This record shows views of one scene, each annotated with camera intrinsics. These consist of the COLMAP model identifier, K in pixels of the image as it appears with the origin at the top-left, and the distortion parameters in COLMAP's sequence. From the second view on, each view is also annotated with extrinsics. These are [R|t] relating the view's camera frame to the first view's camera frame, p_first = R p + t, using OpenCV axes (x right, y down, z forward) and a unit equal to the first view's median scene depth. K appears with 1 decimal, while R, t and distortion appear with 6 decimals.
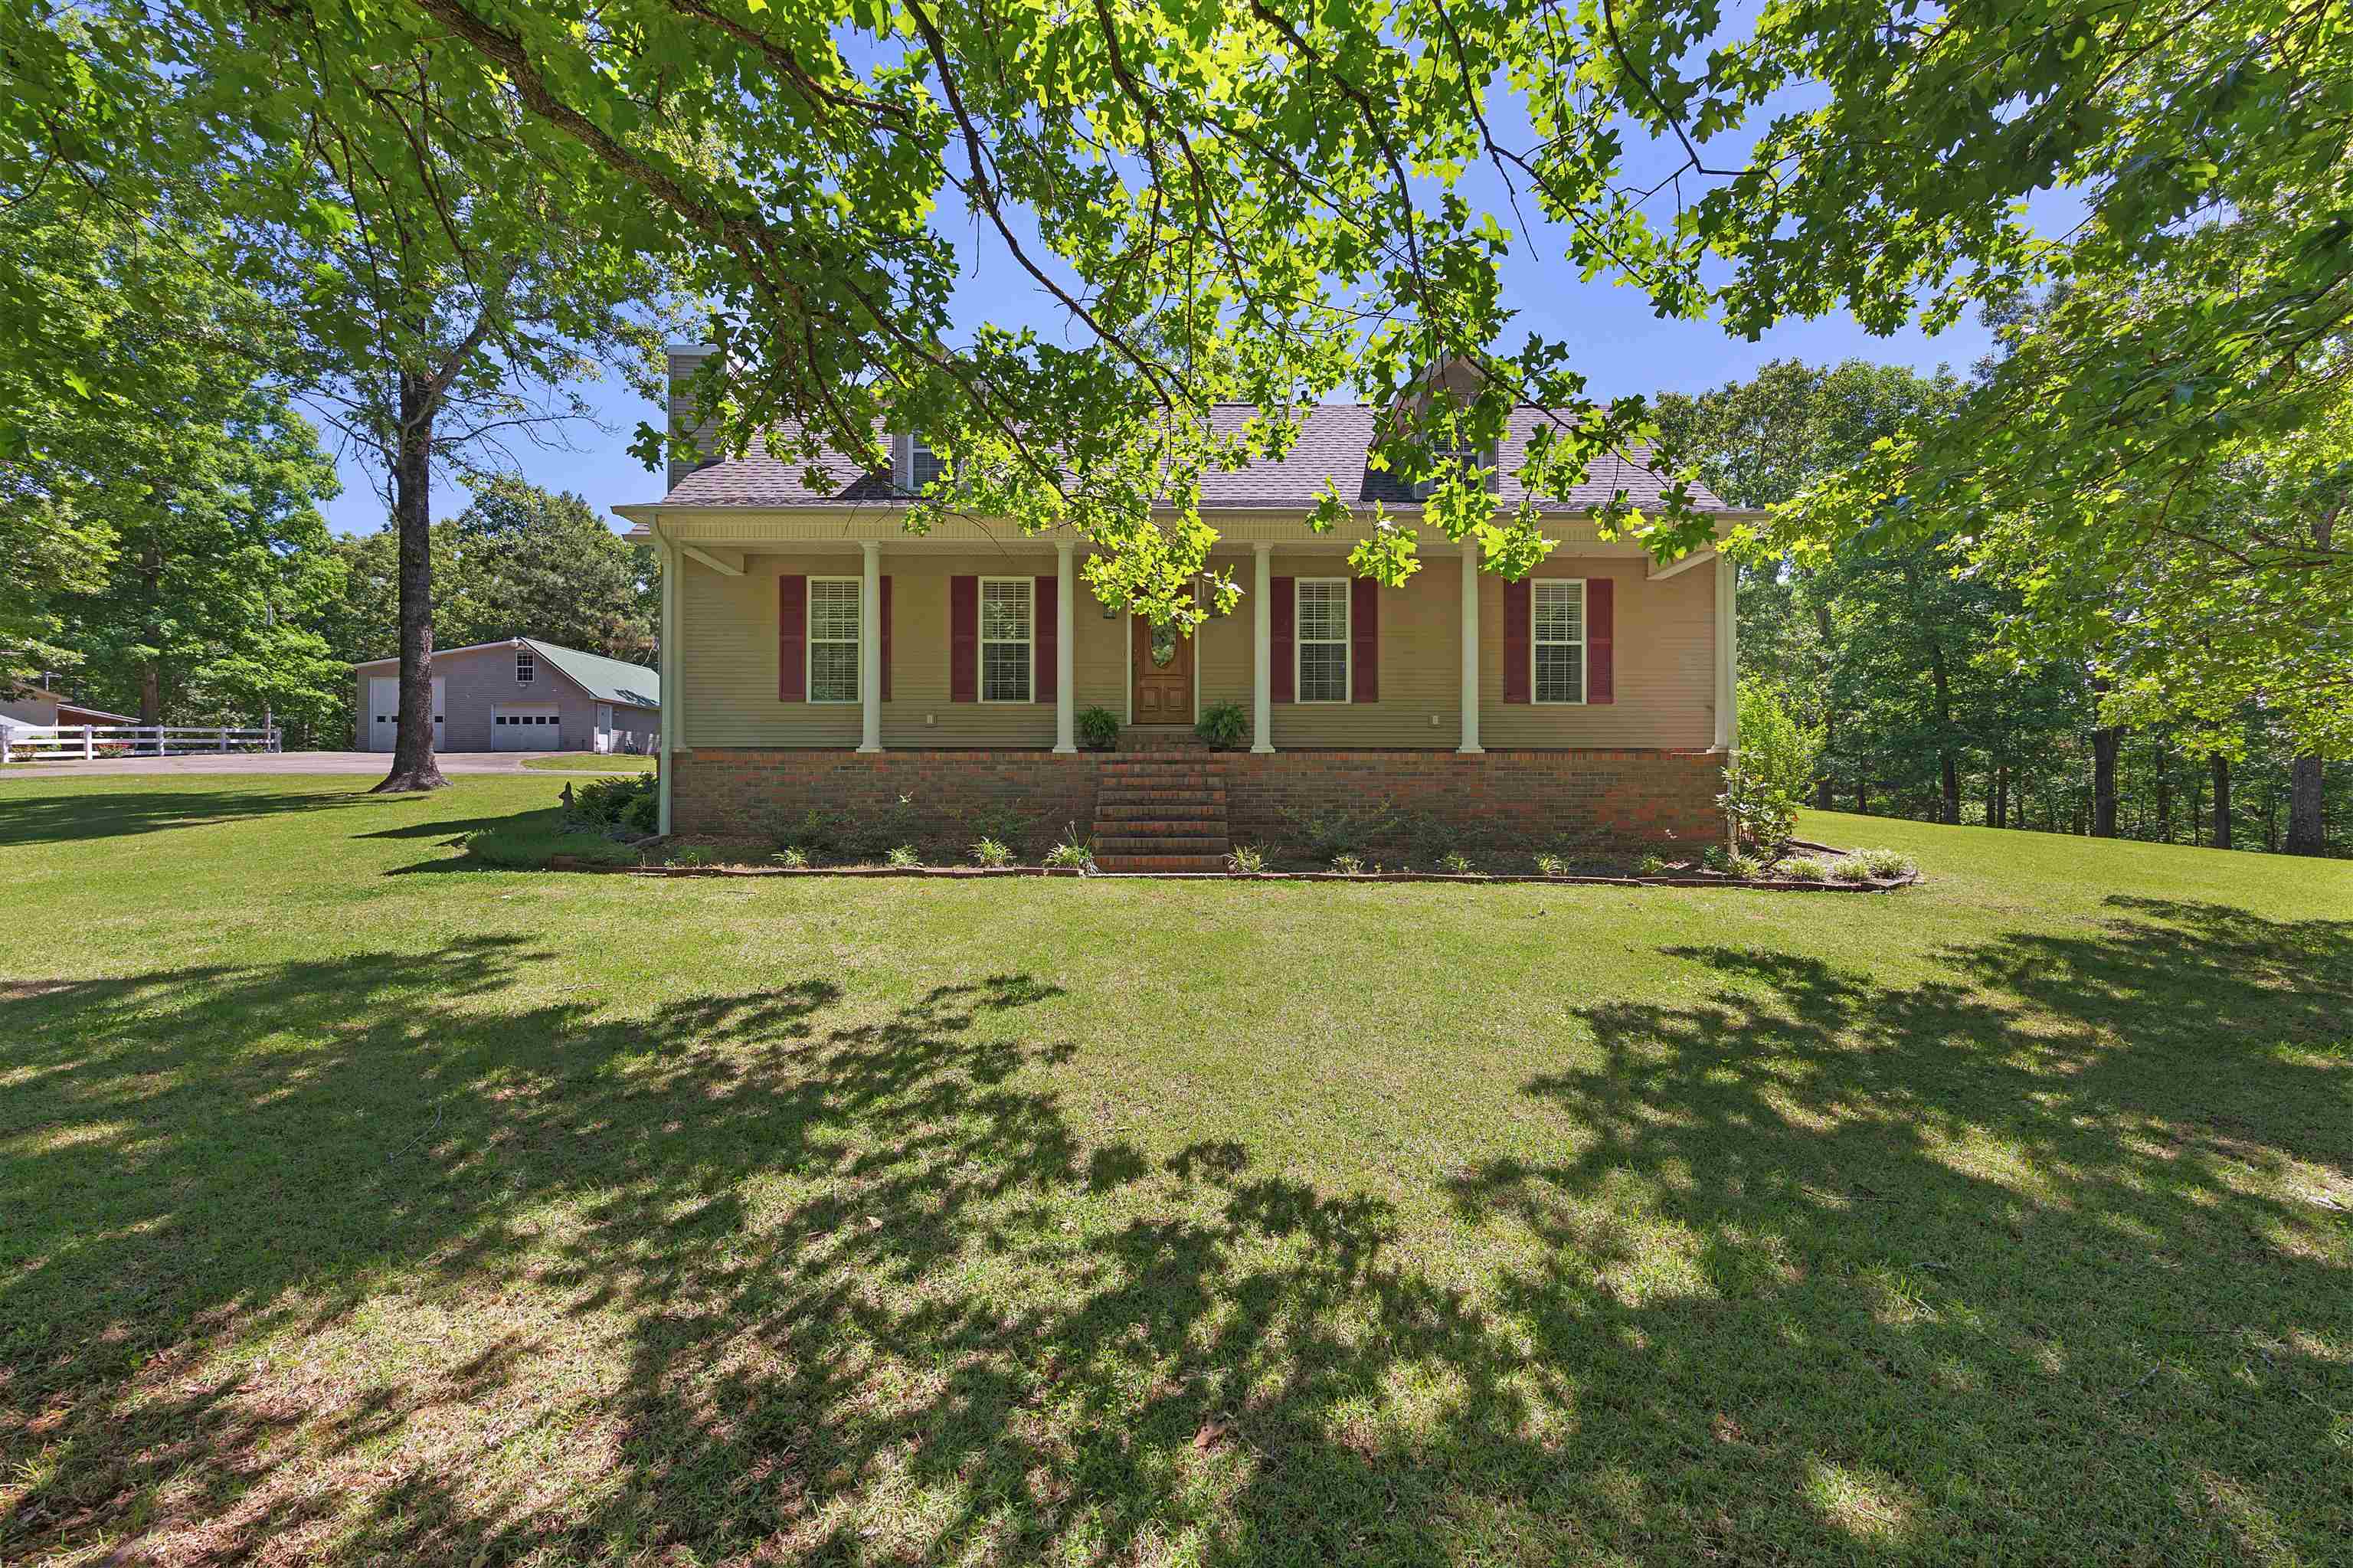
lens RADIAL K [[951.8, 0, 1182.2], [0, 951.8, 795.3], [0, 0, 1]] dist [0.000387, -0.000016]
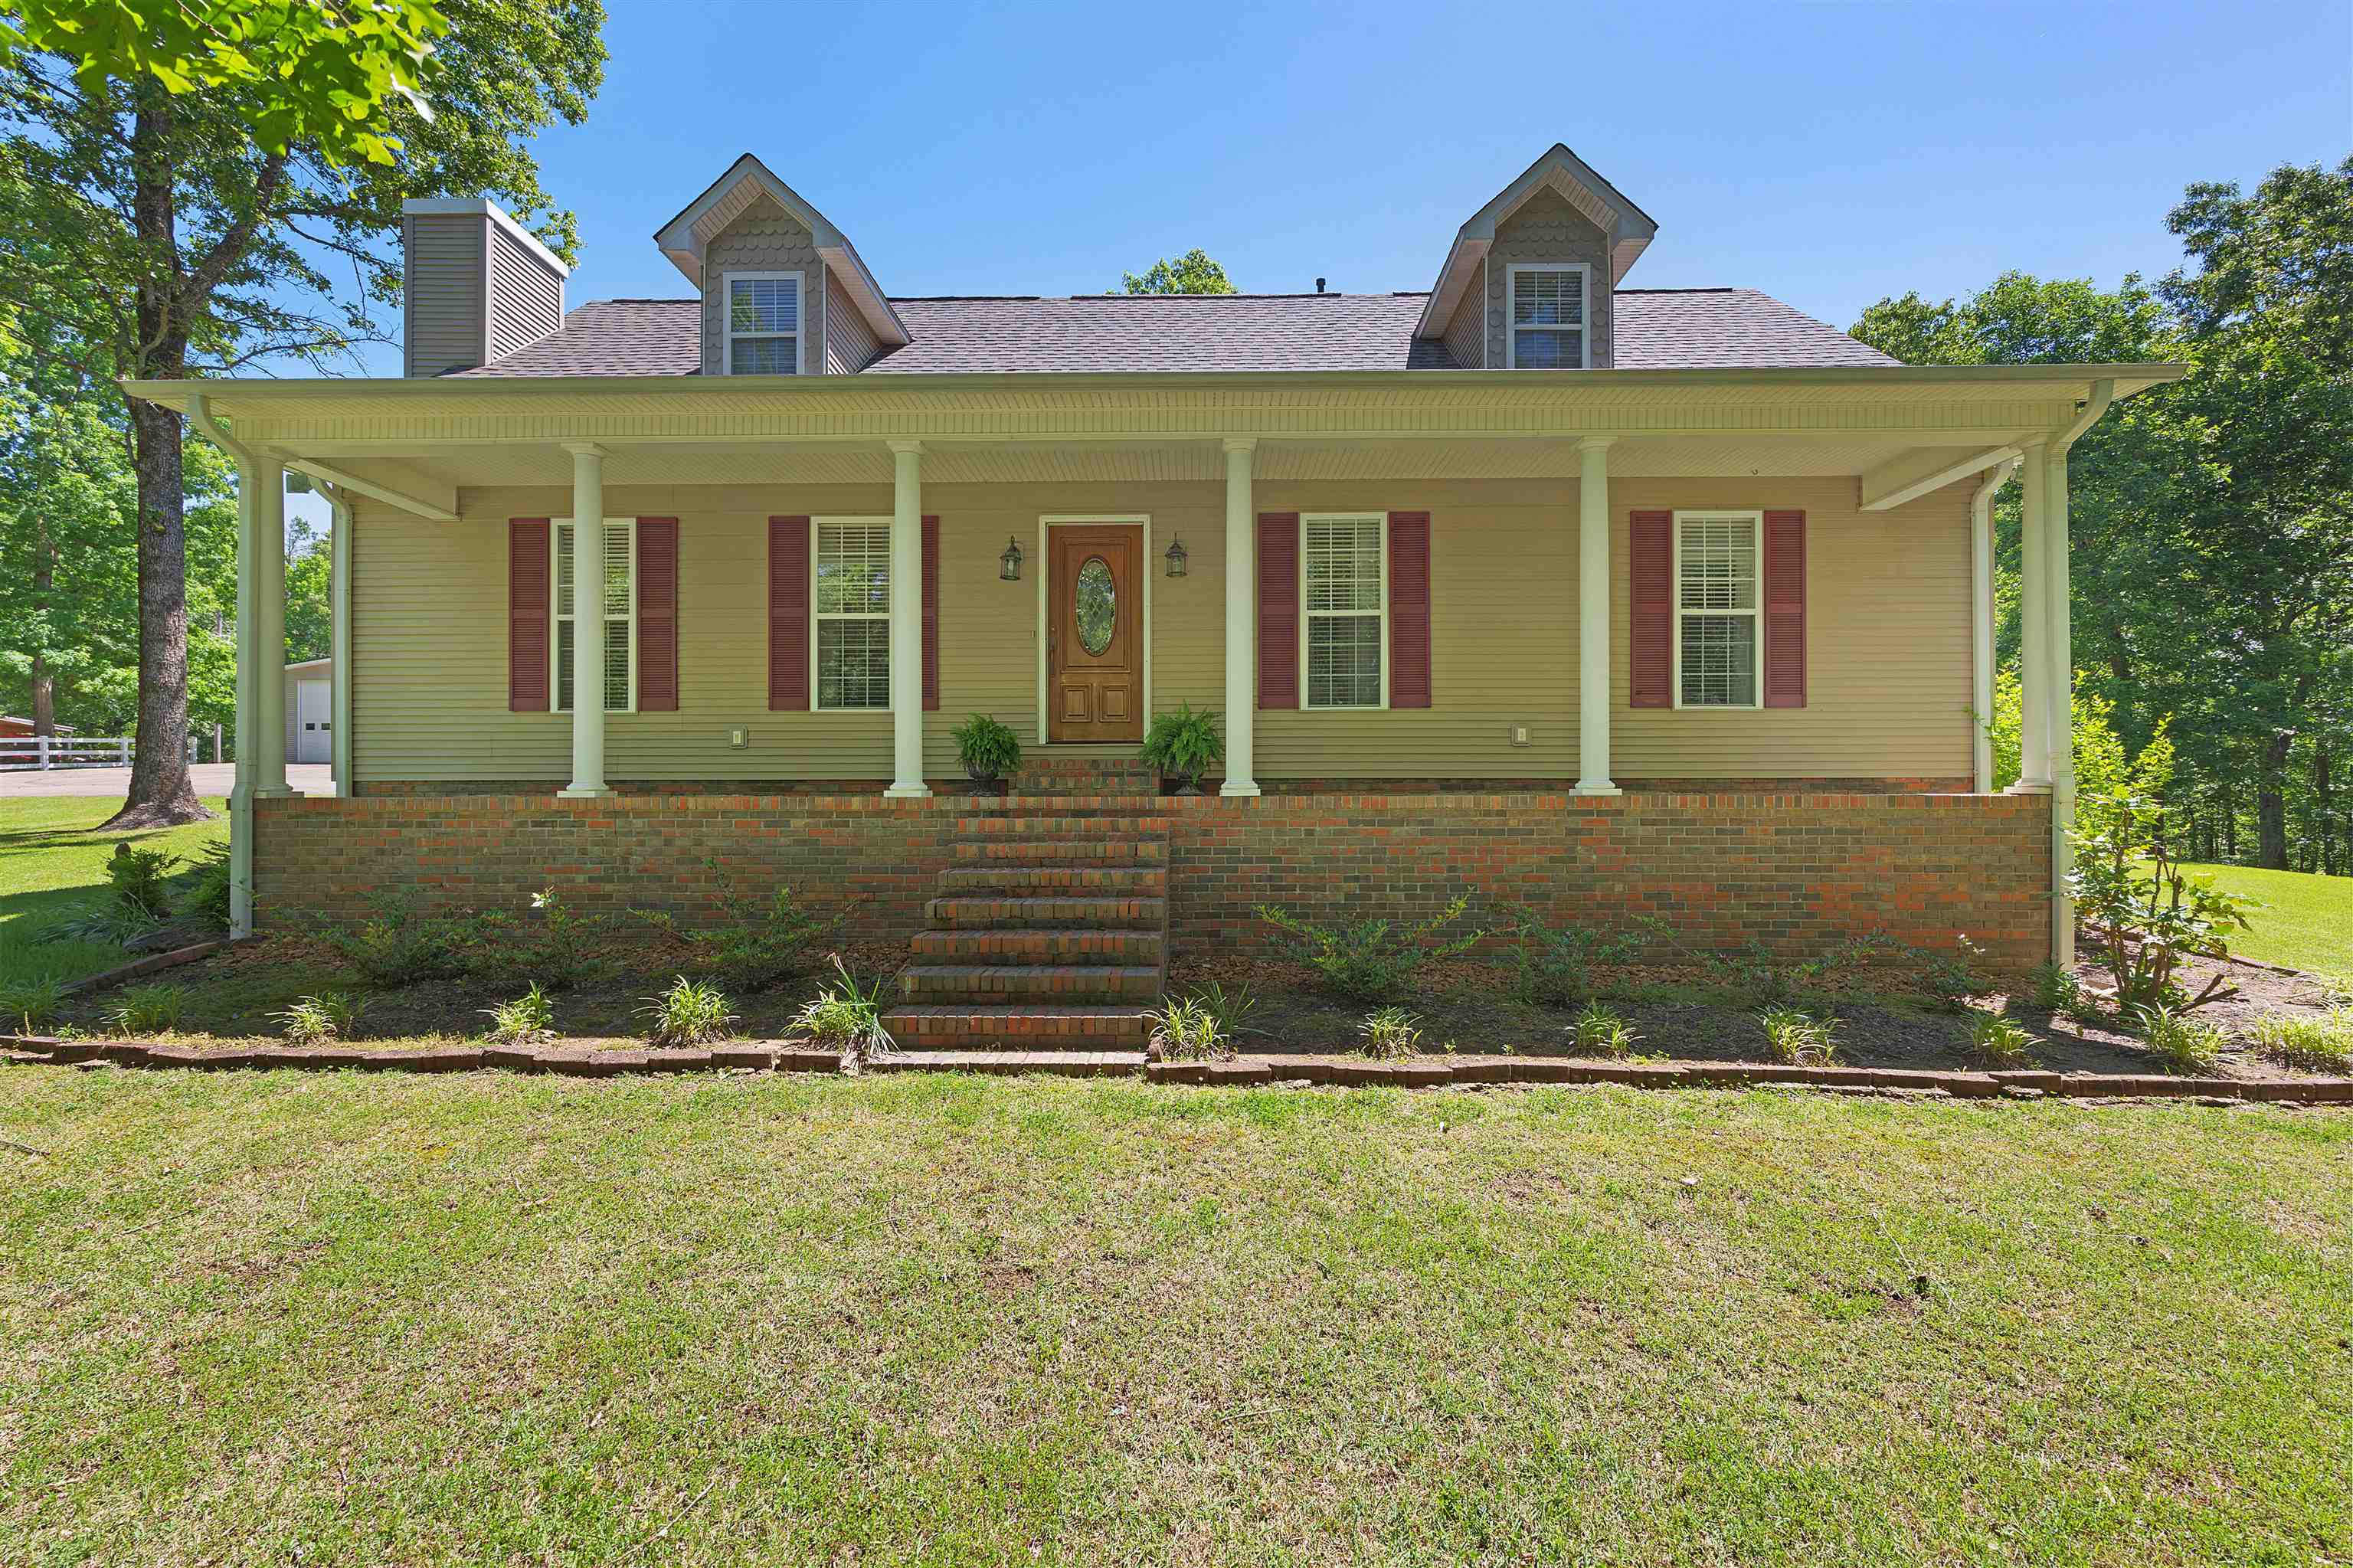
lens RADIAL K [[1013.3, 0, 1175.6], [0, 1013.3, 796.7], [0, 0, 1]] dist [0.004249, 0.000516]
pose [[0.999657, -0.003041, -0.026029, 0.060430], [0.002901, 0.999981, -0.005394, -0.039854], [0.026045, 0.005317, 0.999647, 0.364537]]
